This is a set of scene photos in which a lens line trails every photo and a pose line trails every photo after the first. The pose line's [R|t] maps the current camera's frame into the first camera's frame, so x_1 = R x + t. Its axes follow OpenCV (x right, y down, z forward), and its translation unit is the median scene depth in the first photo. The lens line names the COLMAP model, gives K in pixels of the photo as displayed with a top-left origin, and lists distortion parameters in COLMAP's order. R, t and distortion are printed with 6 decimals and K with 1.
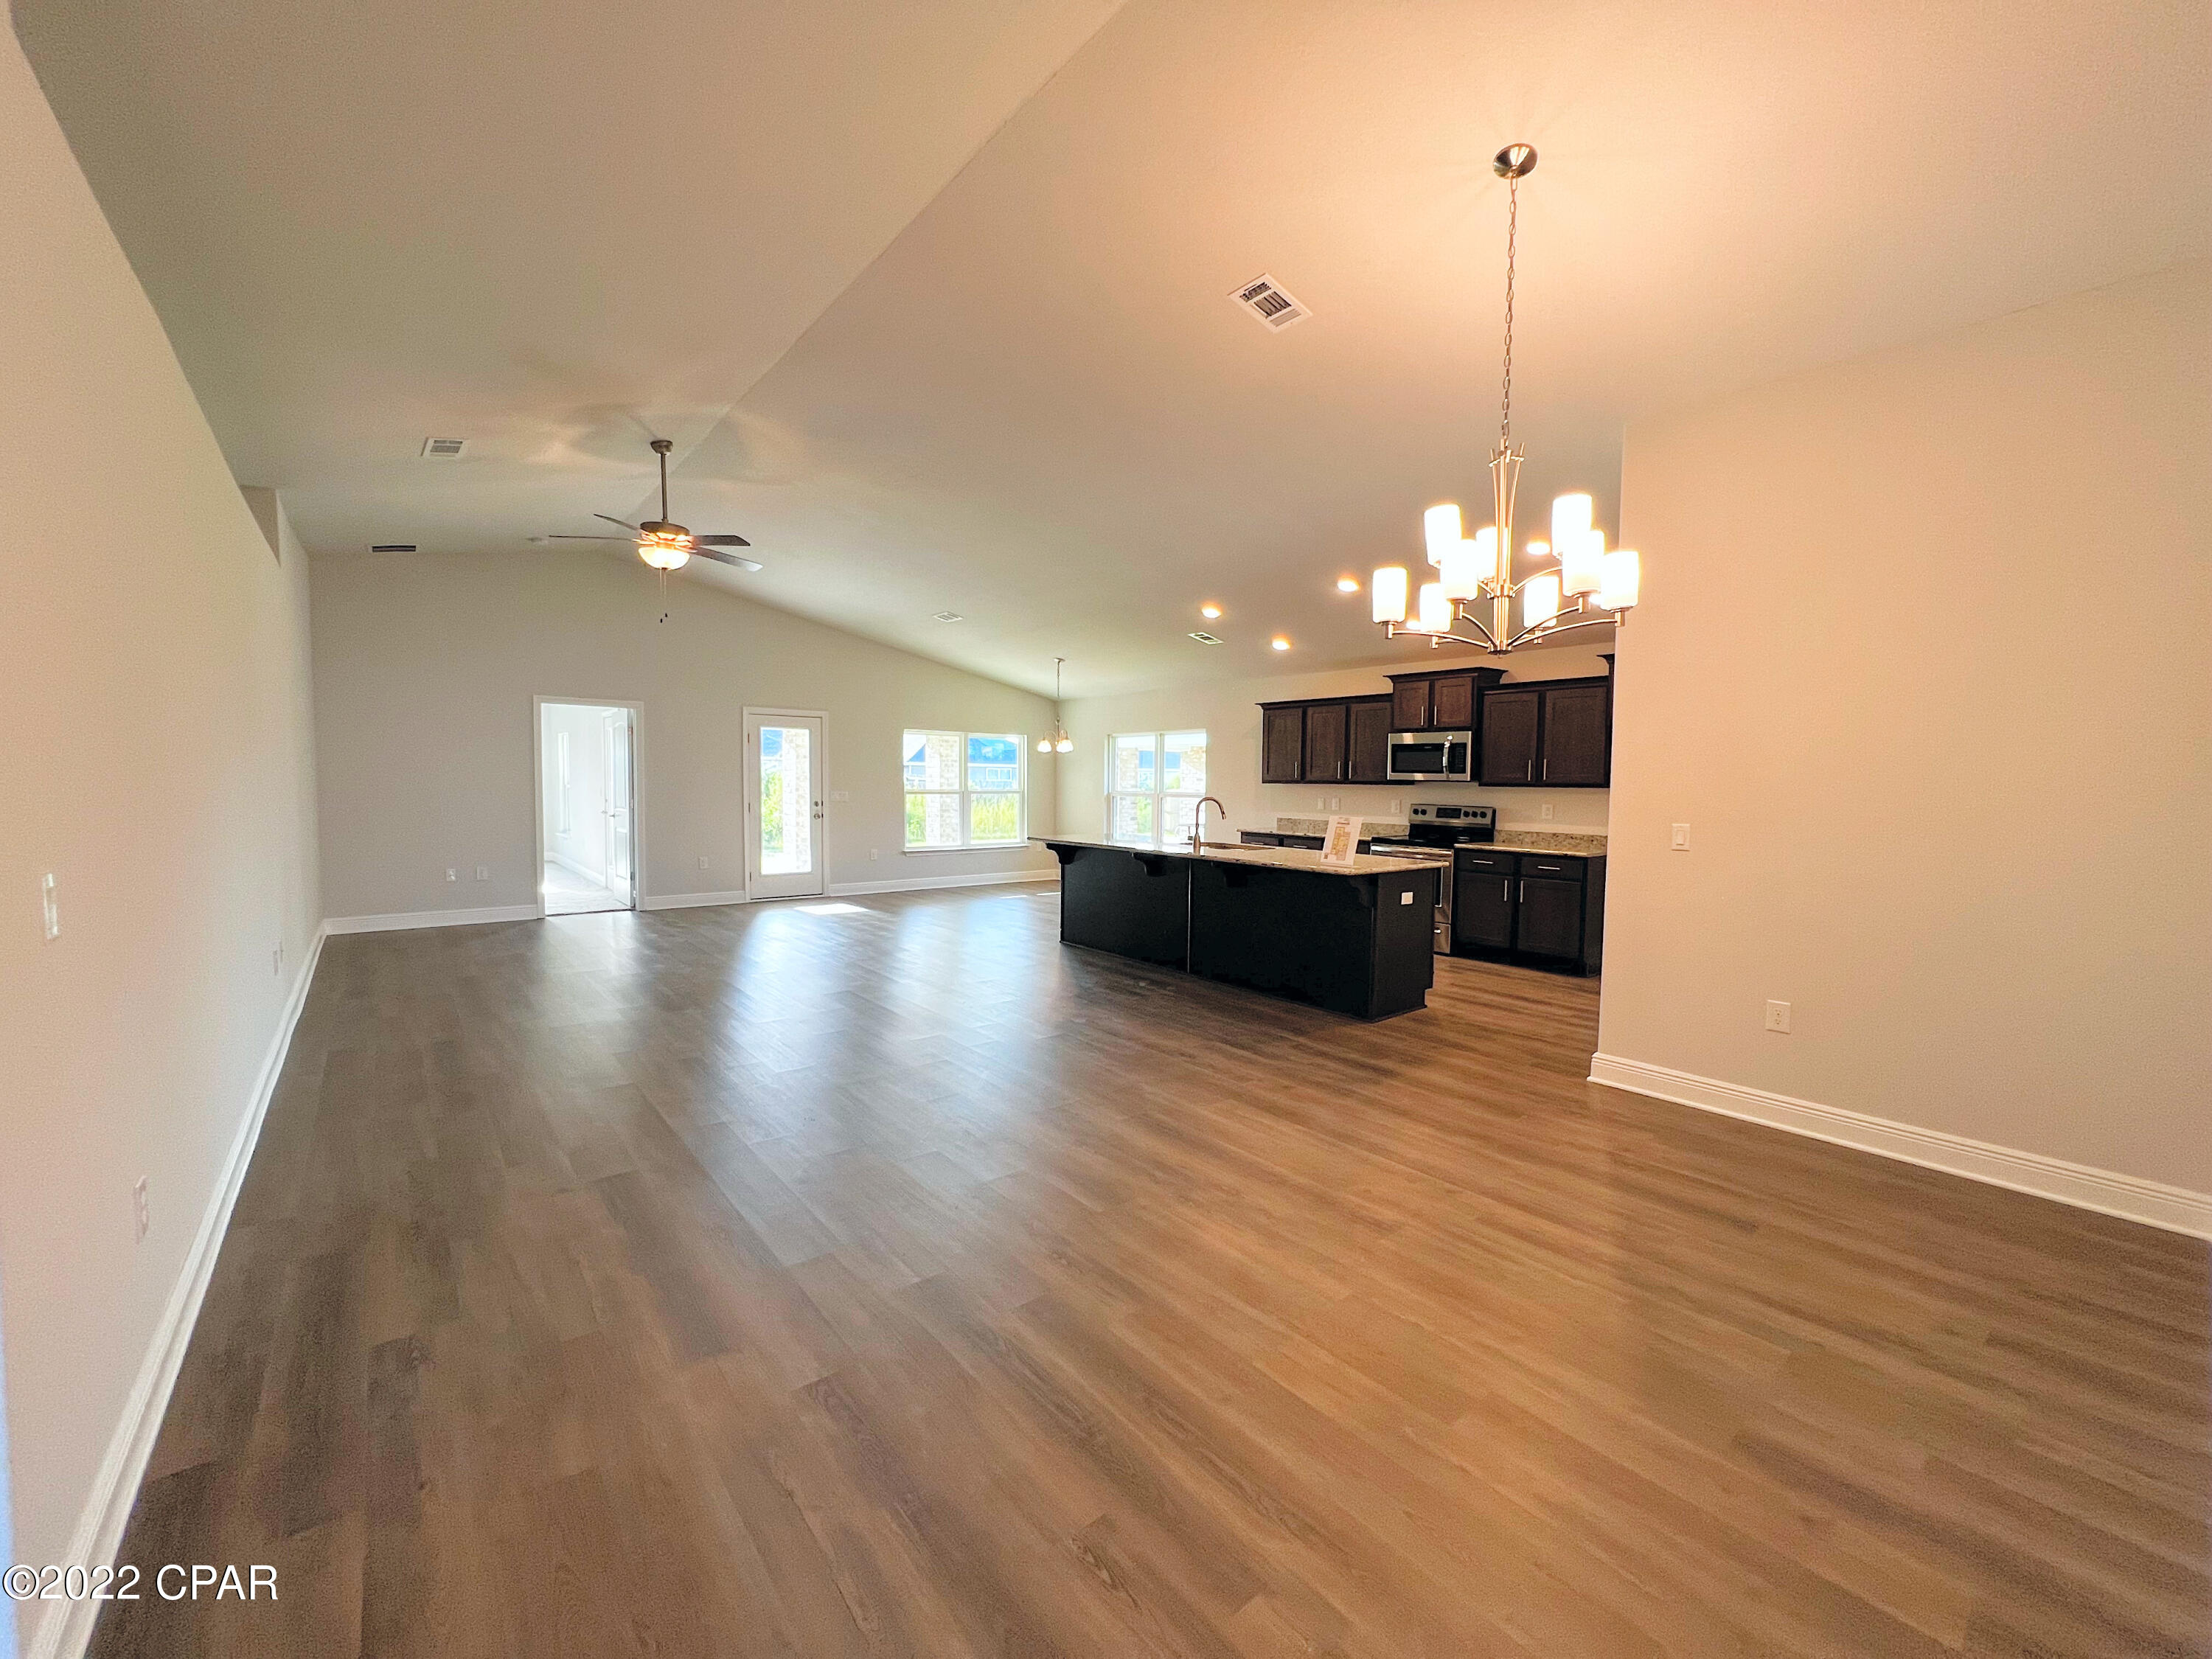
lens RADIAL K [[890.9, 0, 1108.4], [0, 890.9, 815.1], [0, 0, 1]] dist [-0.003874, 0.001793]
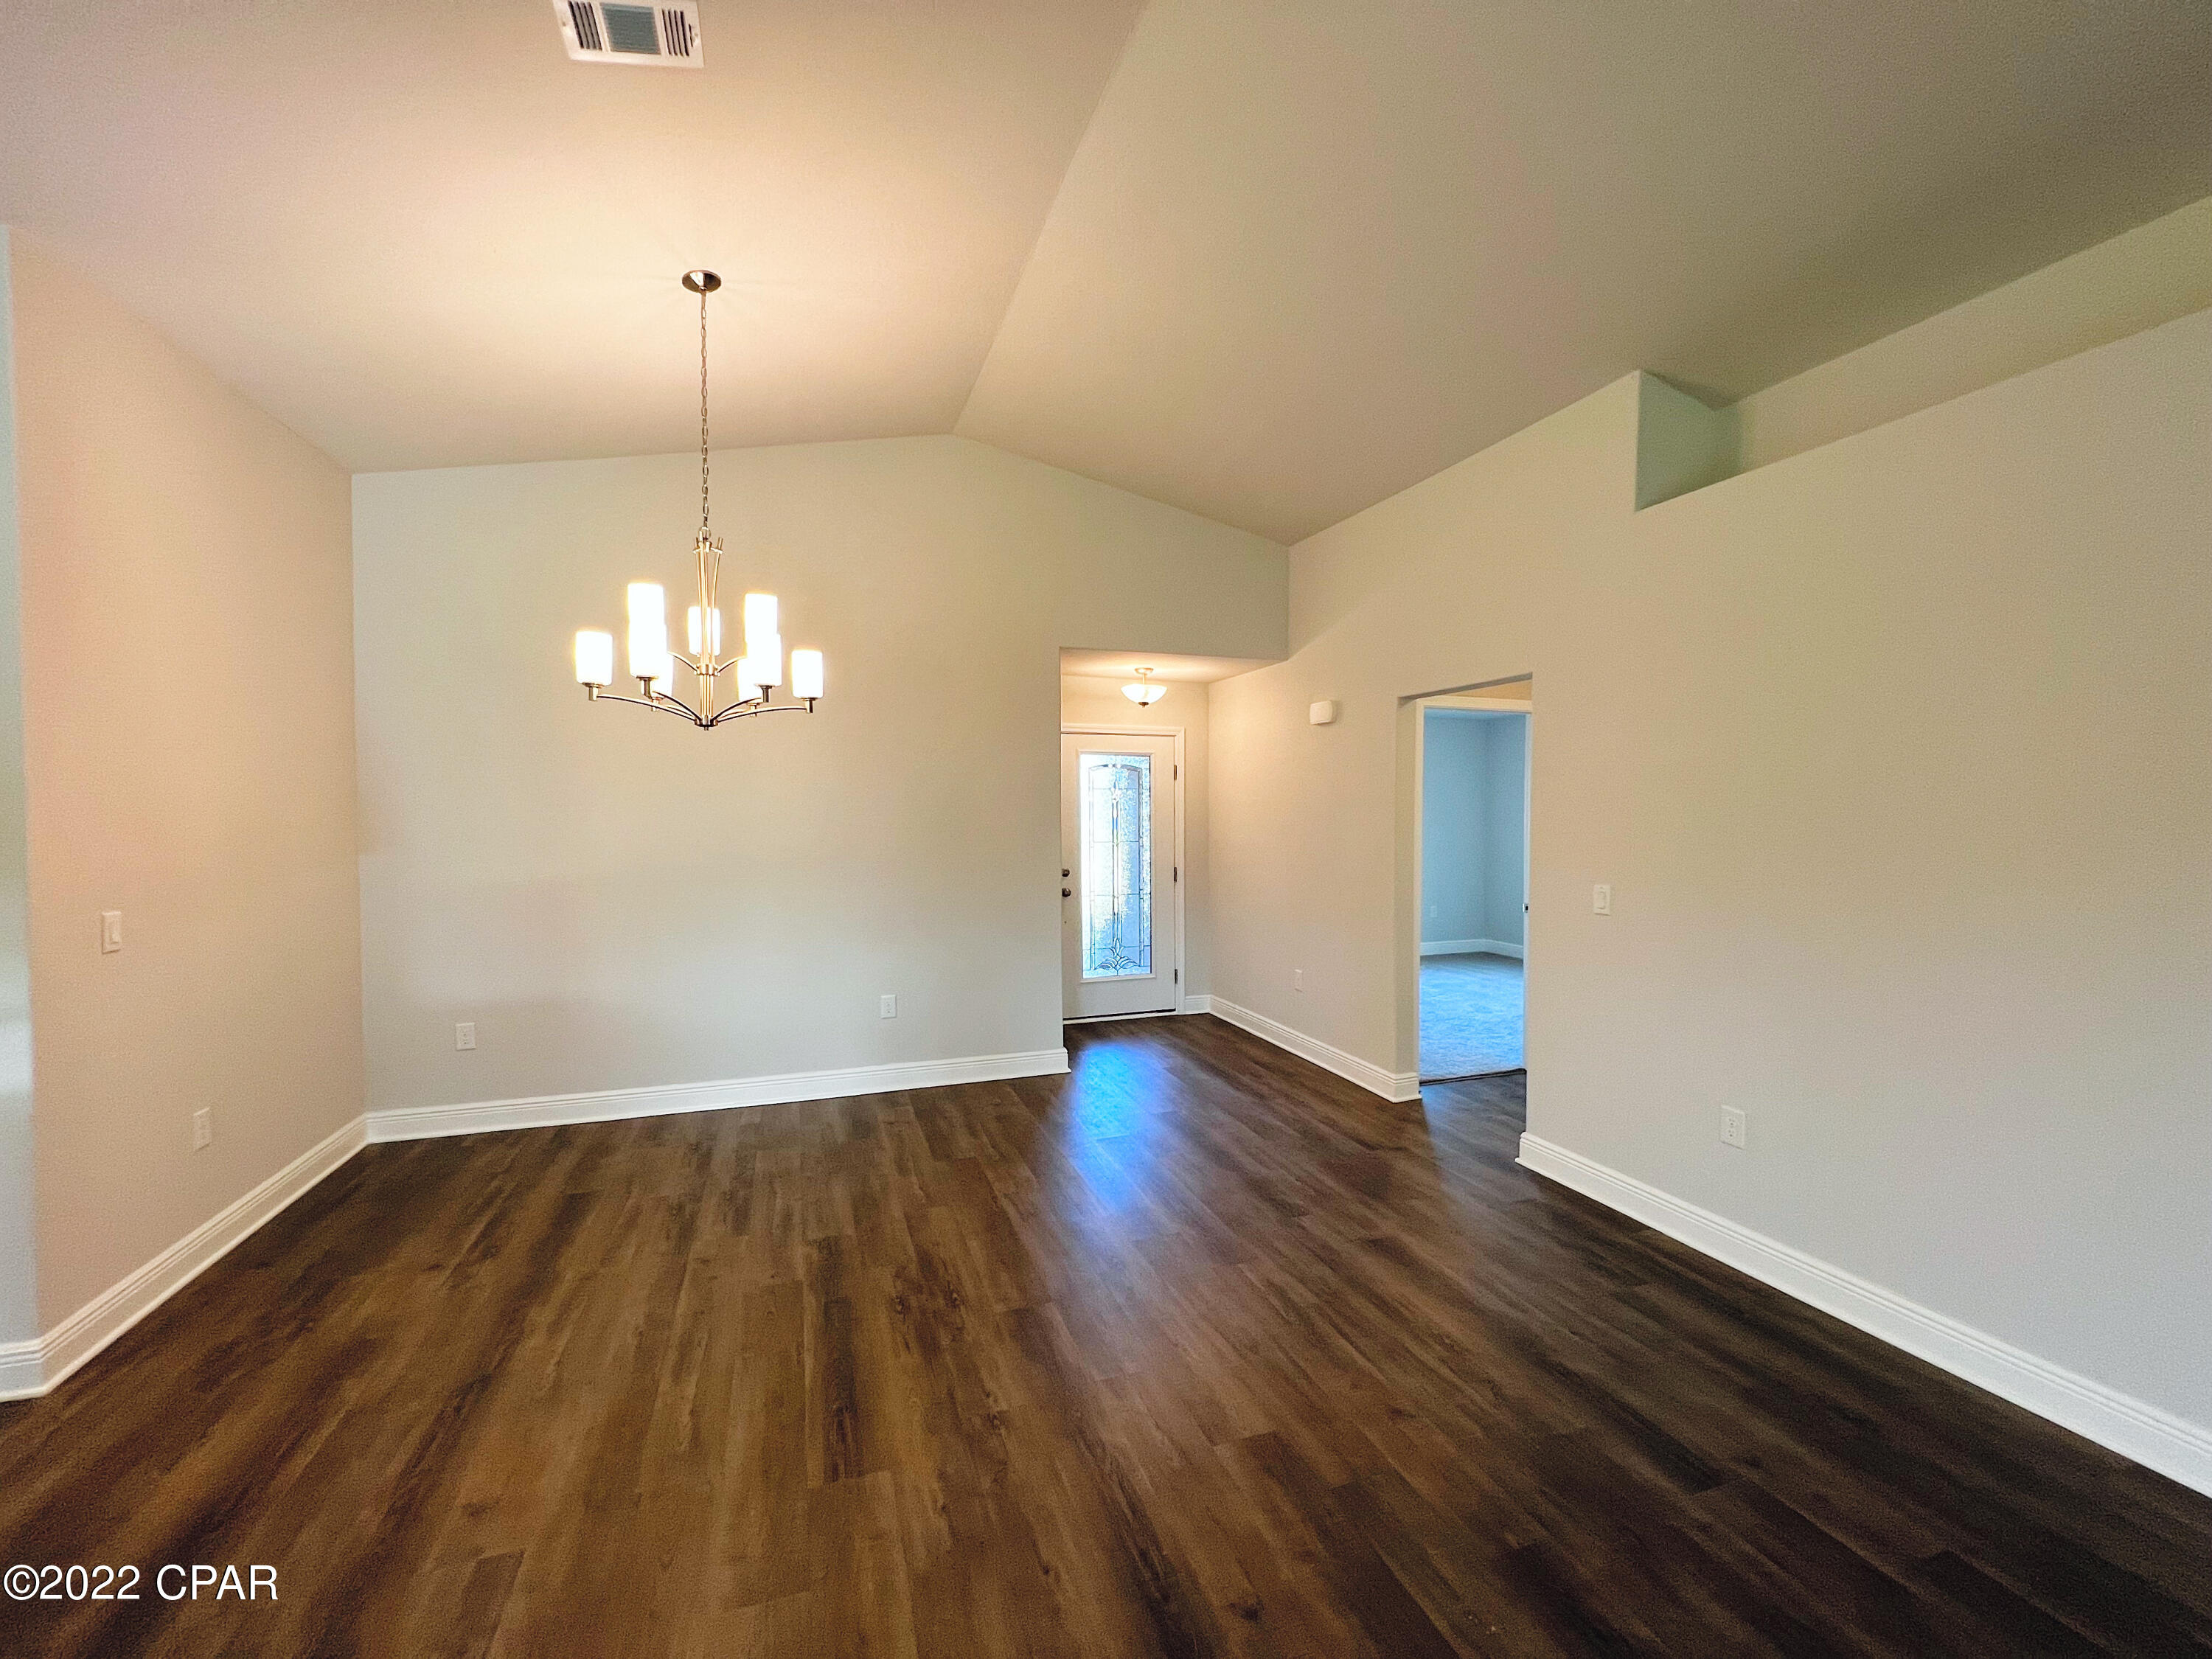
lens RADIAL K [[890.9, 0, 1092.7], [0, 890.9, 824.1], [0, 0, 1]] dist [-0.003874, 0.001793]
pose [[-0.935044, -0.012534, 0.354309, -0.361029], [0.008656, 0.998270, 0.058161, -0.114364], [-0.354425, 0.057450, -0.933318, 1.738033]]
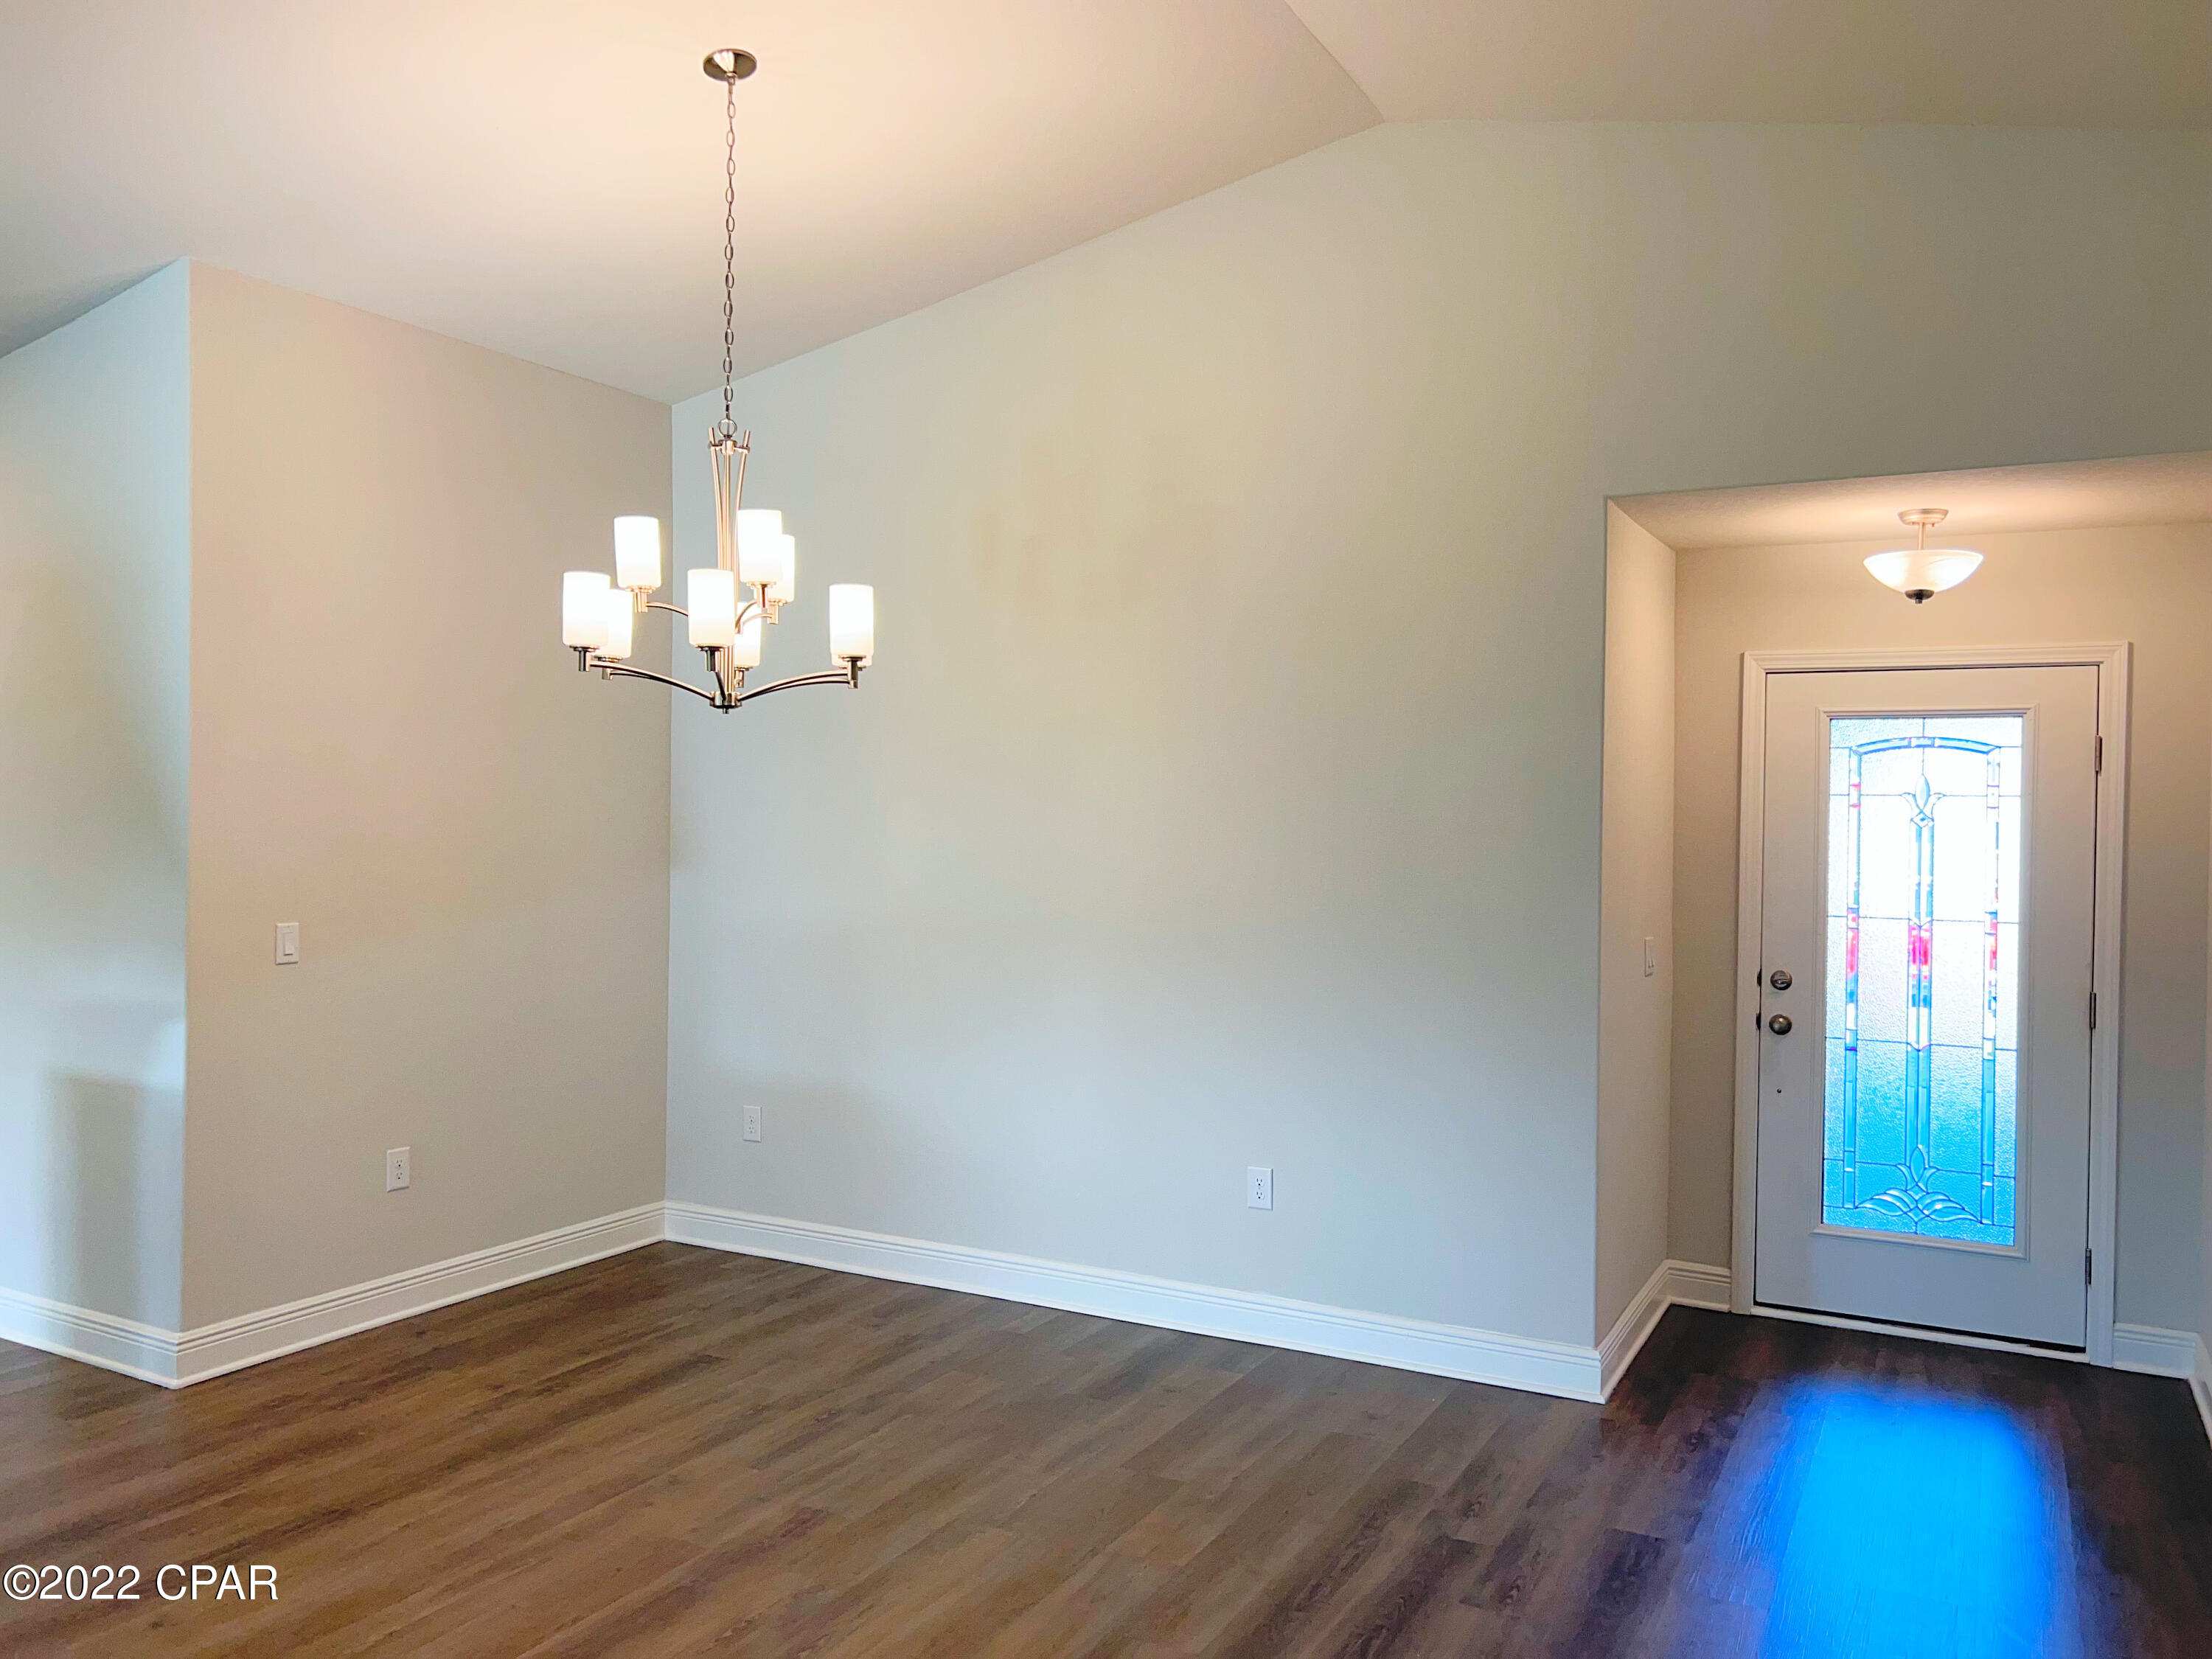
lens RADIAL K [[1664.8, 0, 1088.2], [0, 1664.8, 822.8], [0, 0, 1]] dist [0.016166, -0.004246]
pose [[-0.378417, -0.017330, 0.925473, -0.910391], [0.020000, 0.999438, 0.026894, -0.109351], [-0.925419, 0.028687, -0.377858, 1.173879]]
